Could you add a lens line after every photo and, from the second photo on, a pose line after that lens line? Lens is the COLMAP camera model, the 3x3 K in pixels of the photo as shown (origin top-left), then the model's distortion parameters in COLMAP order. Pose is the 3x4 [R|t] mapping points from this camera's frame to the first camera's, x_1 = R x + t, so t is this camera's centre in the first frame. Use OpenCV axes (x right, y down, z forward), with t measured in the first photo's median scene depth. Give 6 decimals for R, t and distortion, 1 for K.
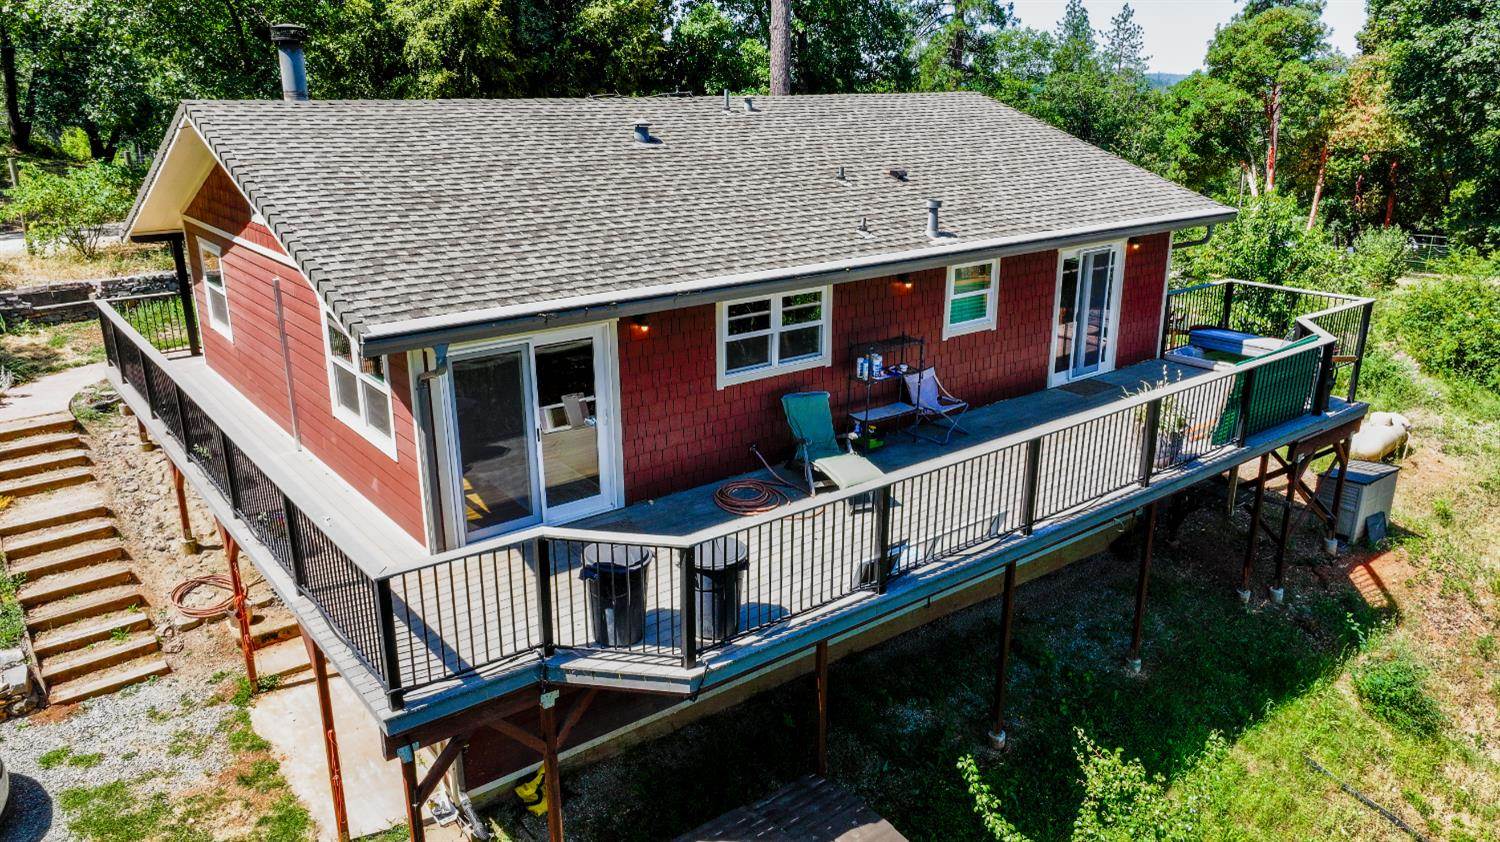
lens RADIAL K [[1019.1, 0, 754.1], [0, 1019.1, 415.4], [0, 0, 1]] dist [-0.003302, 0.002559]
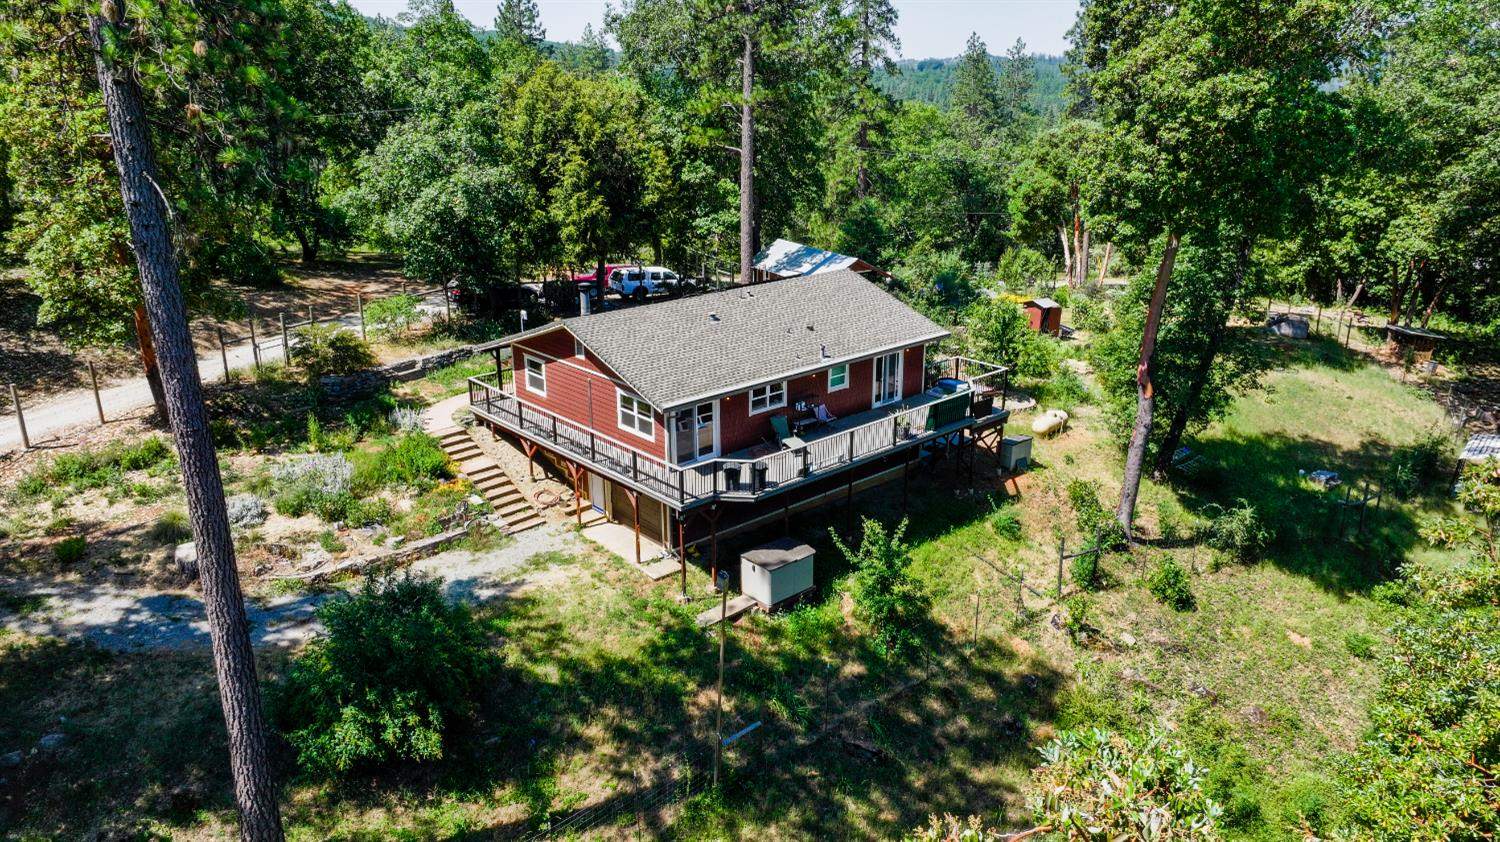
lens RADIAL K [[1019.1, 0, 746.8], [0, 1019.1, 424.1], [0, 0, 1]] dist [-0.003302, 0.002559]
pose [[0.998209, -0.020878, 0.056070, -0.192778], [0.019345, 0.999428, 0.027733, -0.078584], [-0.056617, -0.026599, 0.998042, -1.798896]]
